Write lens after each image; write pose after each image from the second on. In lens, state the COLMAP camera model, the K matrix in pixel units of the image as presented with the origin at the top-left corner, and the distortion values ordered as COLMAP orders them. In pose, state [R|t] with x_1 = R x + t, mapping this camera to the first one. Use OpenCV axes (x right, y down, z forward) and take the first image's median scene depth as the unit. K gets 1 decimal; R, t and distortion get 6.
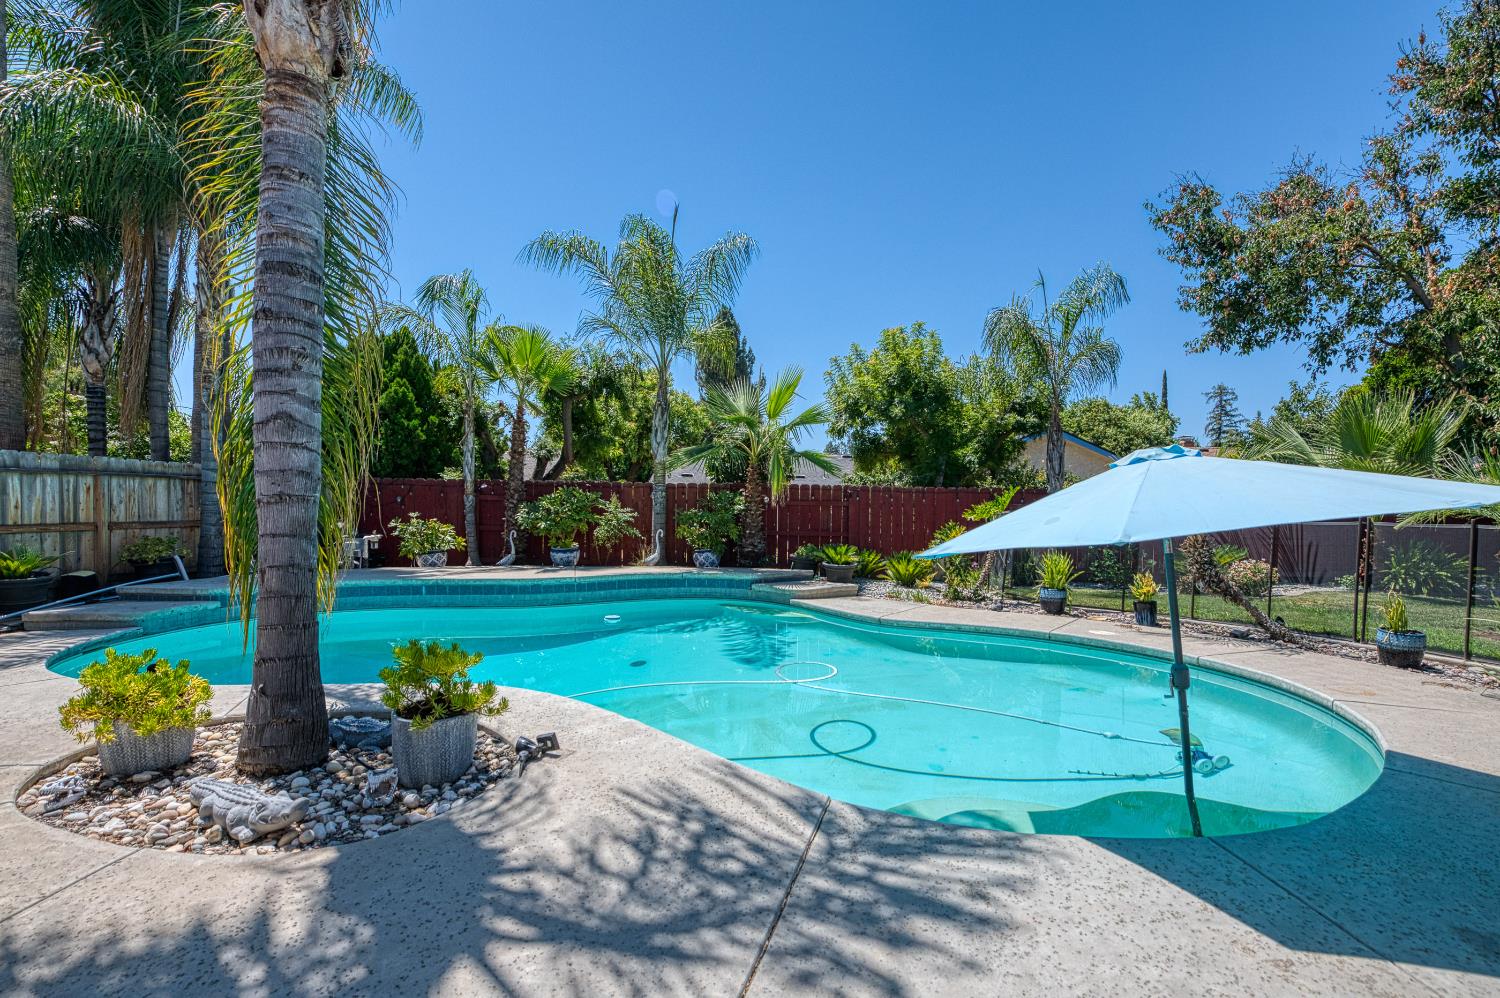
lens RADIAL K [[610.6, 0, 742.8], [0, 610.6, 505.4], [0, 0, 1]] dist [-0.013875, -0.001018]
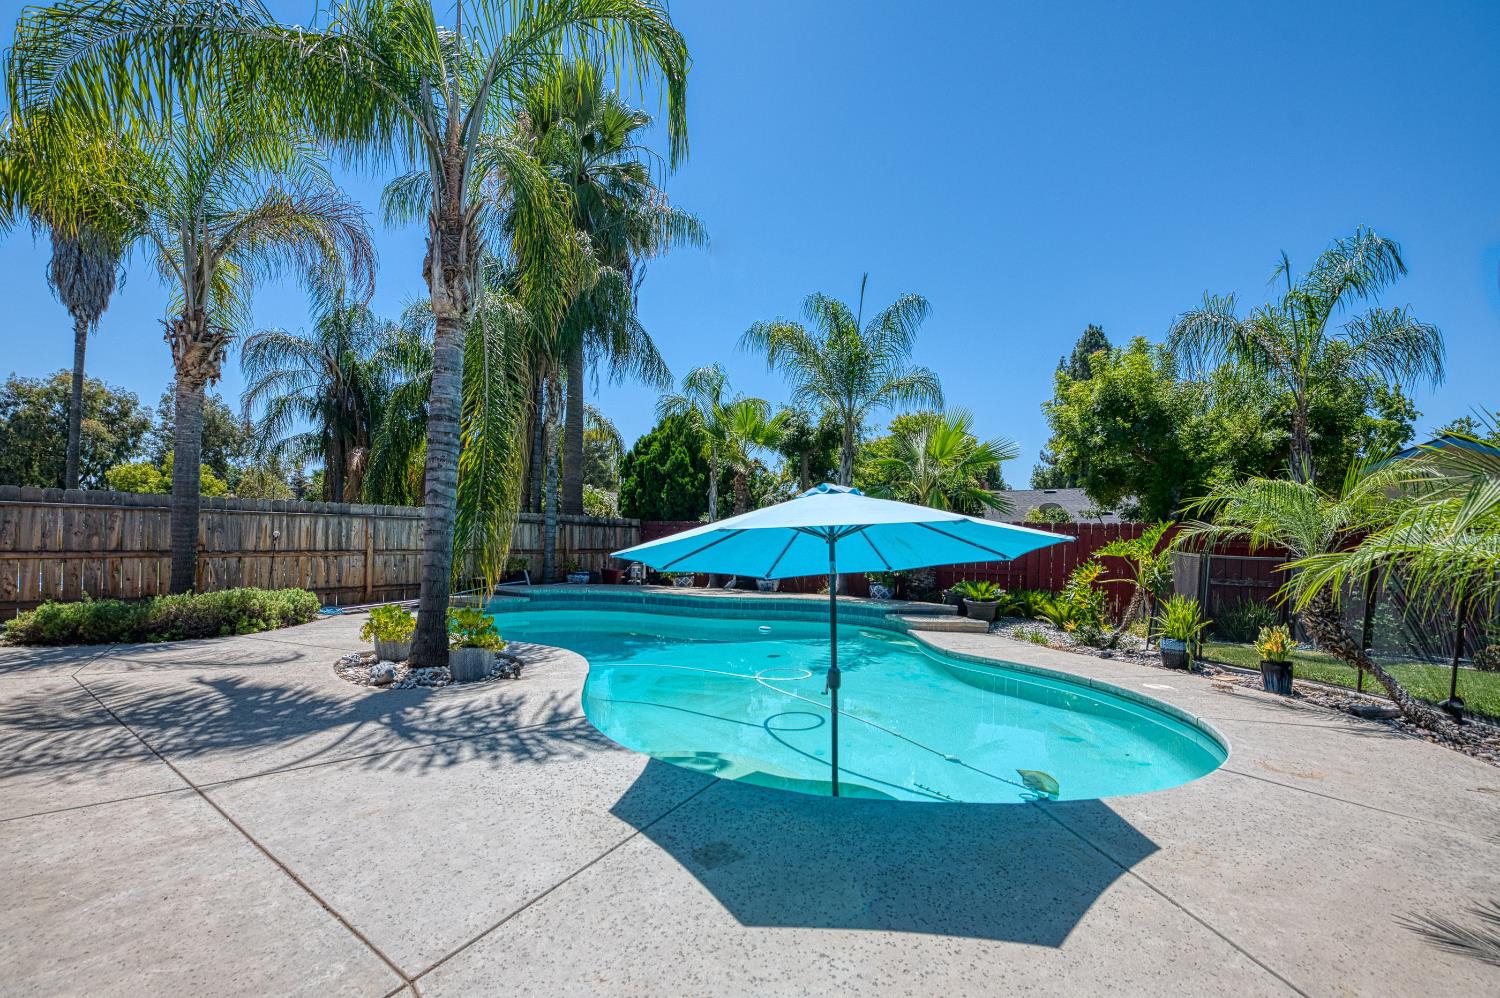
lens RADIAL K [[610.6, 0, 774.5], [0, 610.6, 534.4], [0, 0, 1]] dist [-0.013875, -0.001018]
pose [[0.840815, -0.002226, -0.541318, 0.440110], [-0.008520, 0.999813, -0.017345, 0.007192], [0.541255, 0.019196, 0.840639, -0.028071]]
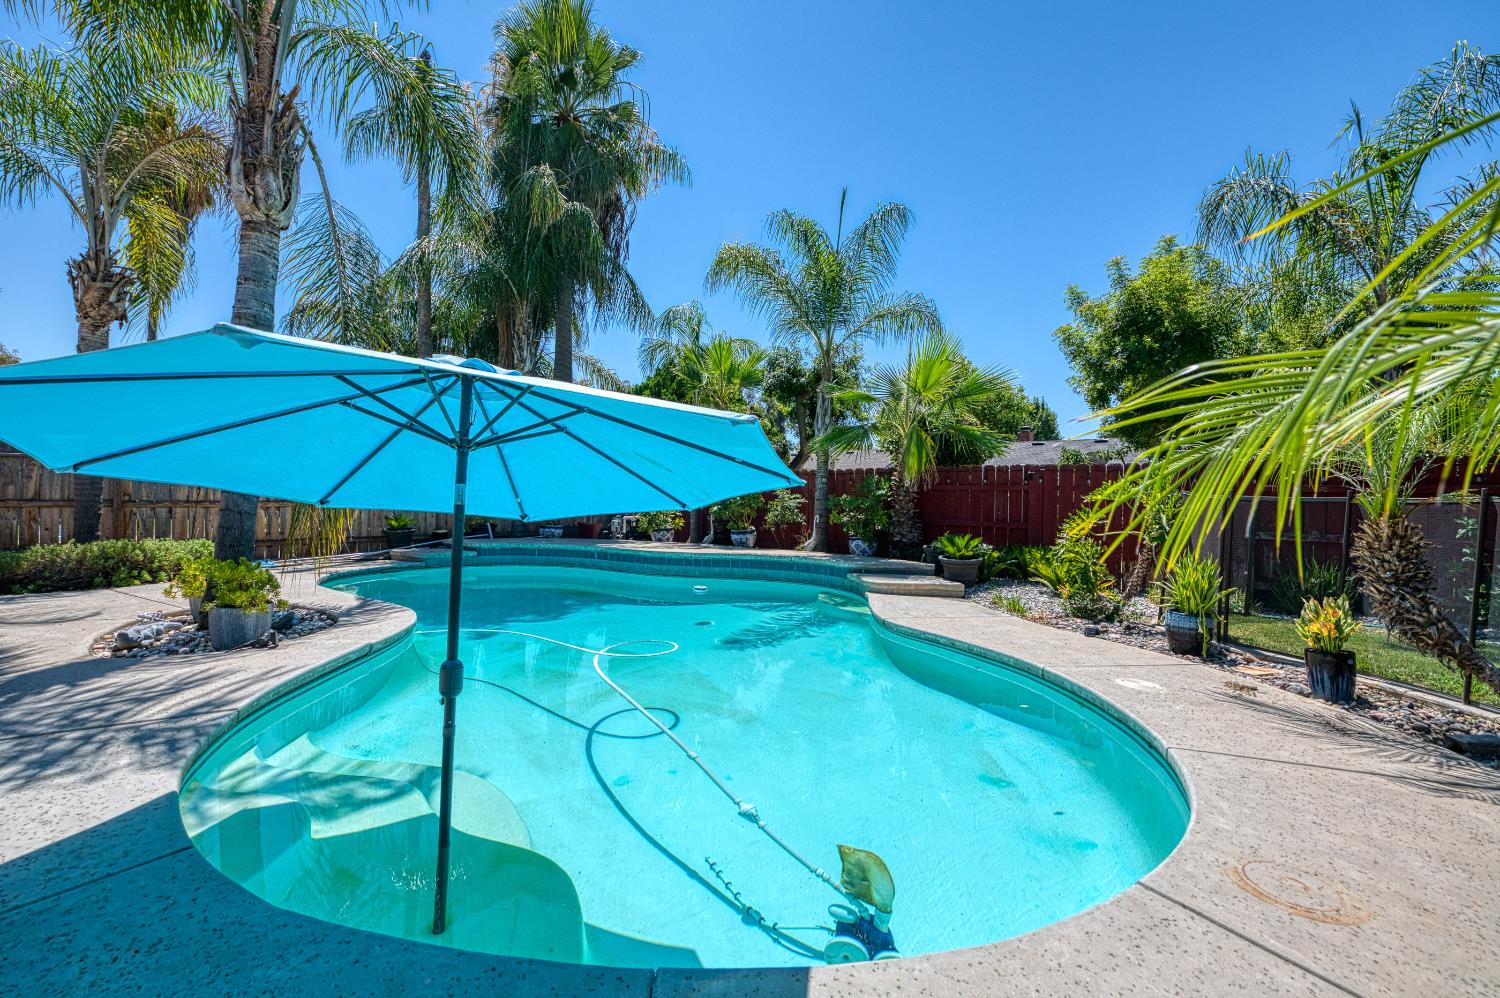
lens RADIAL K [[610.6, 0, 746.5], [0, 610.6, 485.0], [0, 0, 1]] dist [-0.013875, -0.001018]
pose [[0.769182, -0.013928, -0.638878, 0.491521], [-0.004910, 0.999604, -0.027703, 0.021695], [0.639011, 0.024446, 0.768809, 0.187010]]
